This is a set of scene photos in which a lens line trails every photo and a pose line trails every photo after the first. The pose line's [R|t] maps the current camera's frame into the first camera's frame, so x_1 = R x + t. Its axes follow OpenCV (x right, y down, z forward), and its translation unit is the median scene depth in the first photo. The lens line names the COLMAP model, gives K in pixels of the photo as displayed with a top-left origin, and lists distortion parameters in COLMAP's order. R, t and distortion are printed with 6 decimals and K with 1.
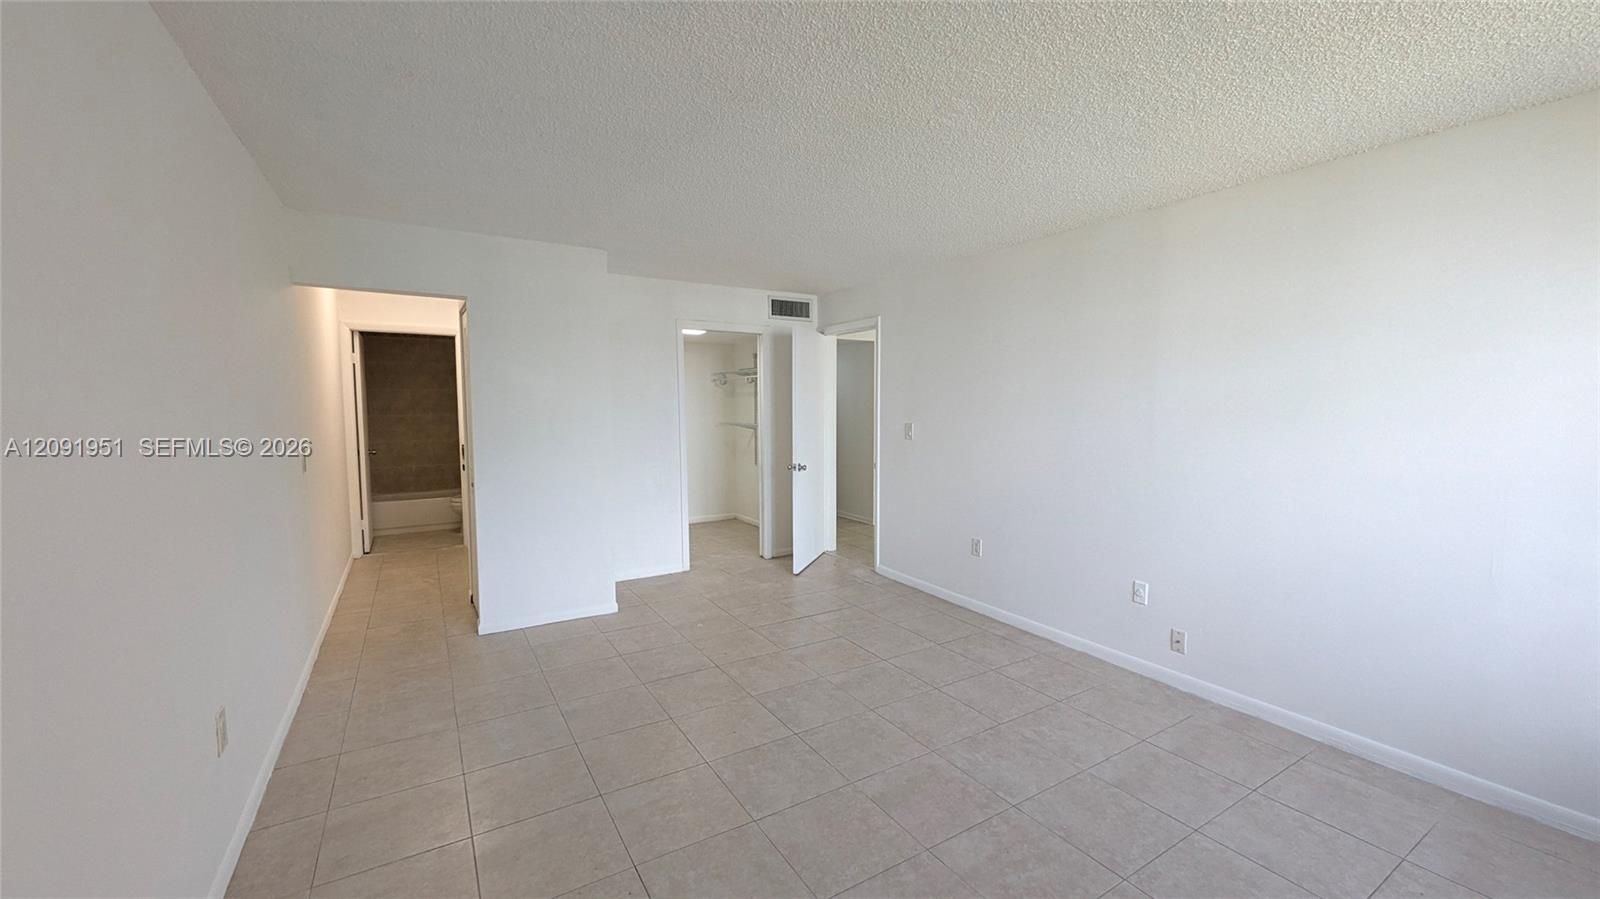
lens RADIAL K [[622.5, 0, 801.2], [0, 622.5, 446.5], [0, 0, 1]] dist [0.000823, -0.000094]
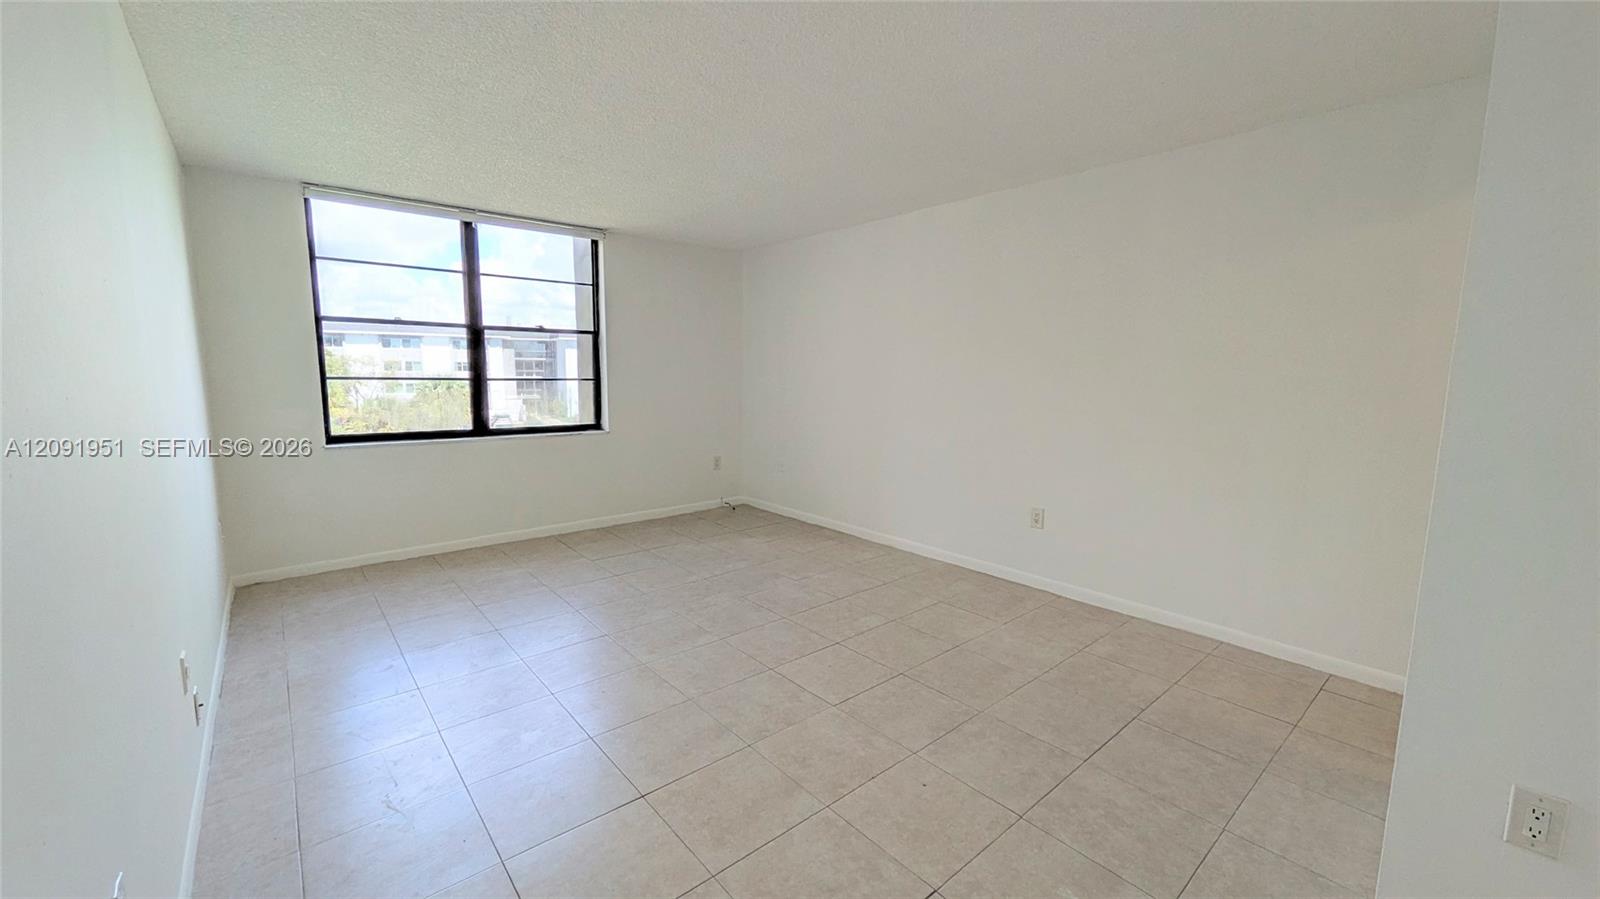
lens RADIAL K [[622.5, 0, 800.8], [0, 622.5, 446.4], [0, 0, 1]] dist [0.000823, -0.000094]
pose [[-0.988721, 0.013571, -0.149150, 0.092494], [-0.016566, 0.979865, 0.198974, -0.107658], [0.148847, 0.199201, -0.968588, 1.944042]]
